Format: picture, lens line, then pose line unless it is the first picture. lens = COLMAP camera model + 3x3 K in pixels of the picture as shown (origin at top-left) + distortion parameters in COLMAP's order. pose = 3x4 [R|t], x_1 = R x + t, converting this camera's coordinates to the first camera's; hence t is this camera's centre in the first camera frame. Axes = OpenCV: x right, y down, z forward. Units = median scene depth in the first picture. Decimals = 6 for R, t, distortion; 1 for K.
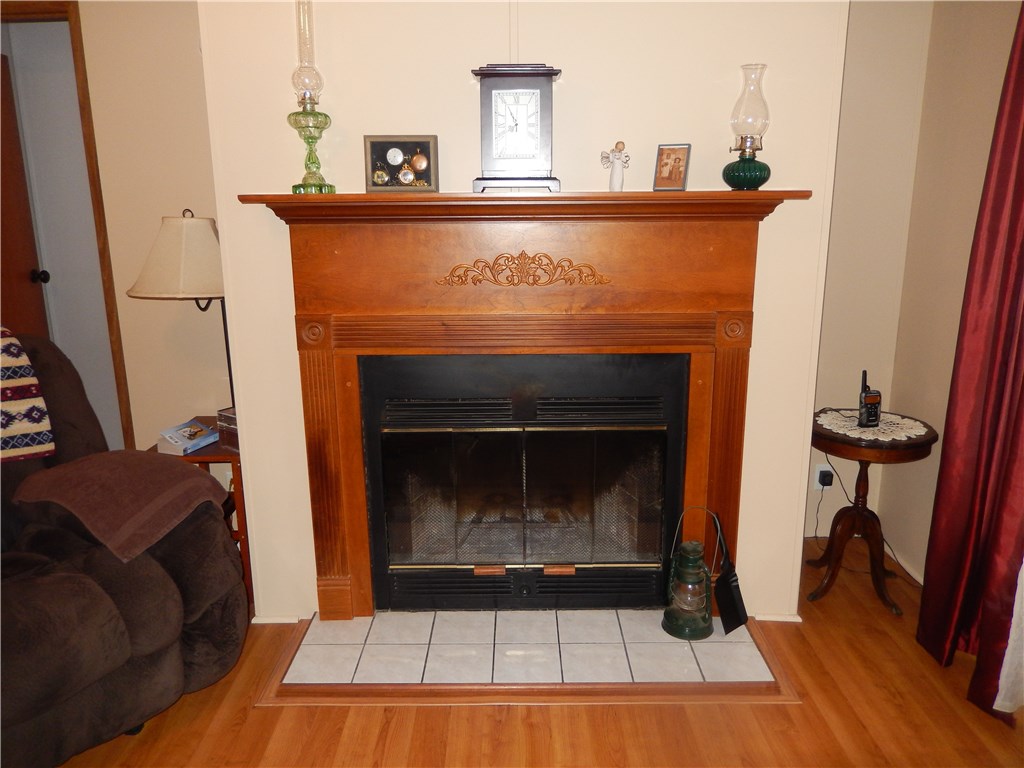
lens RADIAL K [[767.0, 0, 512.0], [0, 767.0, 384.0], [0, 0, 1]] dist [-0.002647, -0.005439]
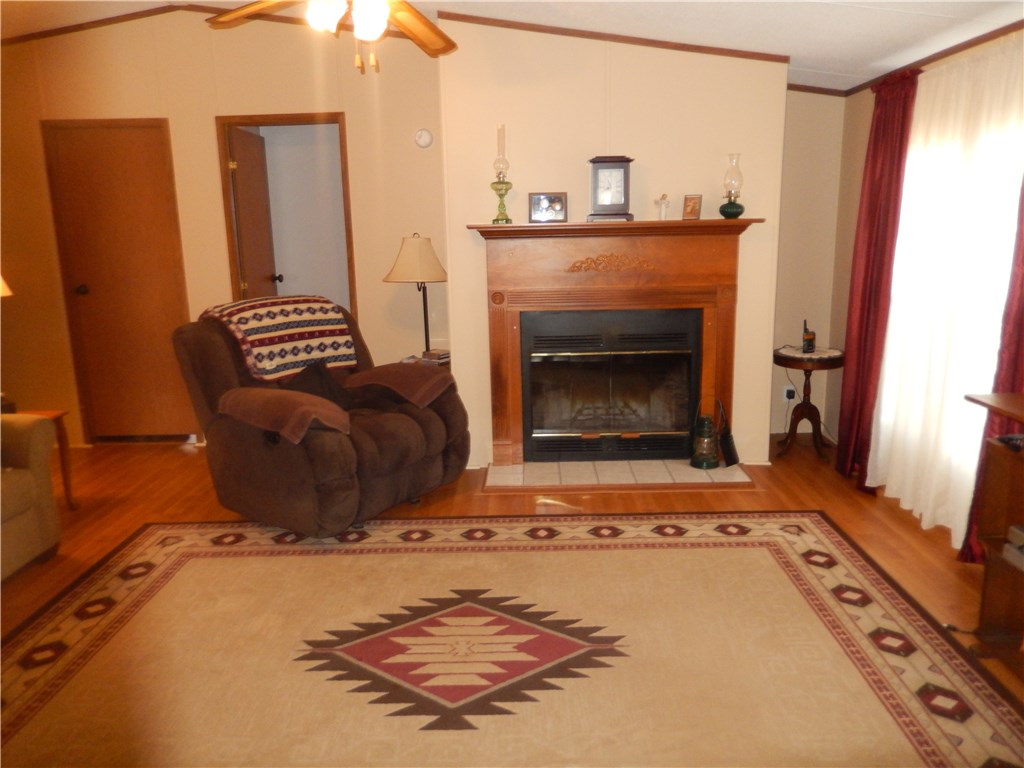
lens RADIAL K [[767.0, 0, 512.0], [0, 767.0, 384.0], [0, 0, 1]] dist [-0.002647, -0.005439]
pose [[0.999744, -0.010217, -0.020201, -0.191077], [0.009667, 0.999586, -0.027113, 0.189796], [0.020469, 0.026910, 0.999428, -0.840483]]
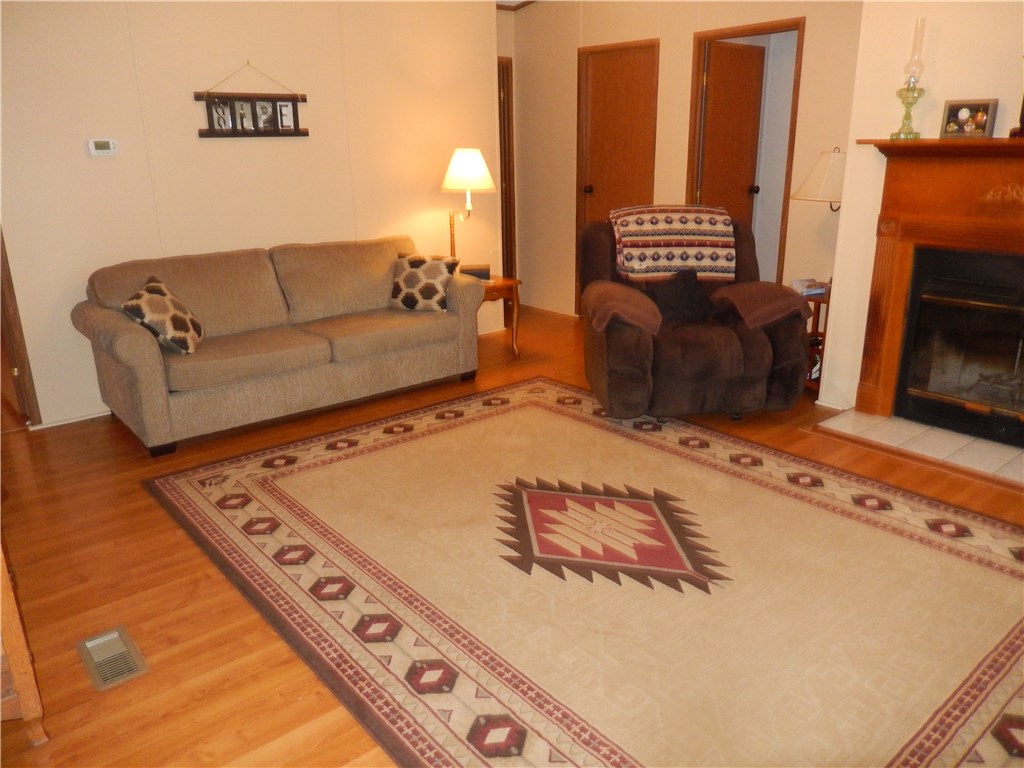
lens RADIAL K [[760.3, 0, 503.1], [0, 760.3, 383.2], [0, 0, 1]] dist [-0.000418, -0.013904]
pose [[0.634697, 0.230506, -0.737581, 0.488294], [-0.169473, 0.972760, 0.158170, 0.140926], [0.753949, 0.024610, 0.656472, -0.660575]]
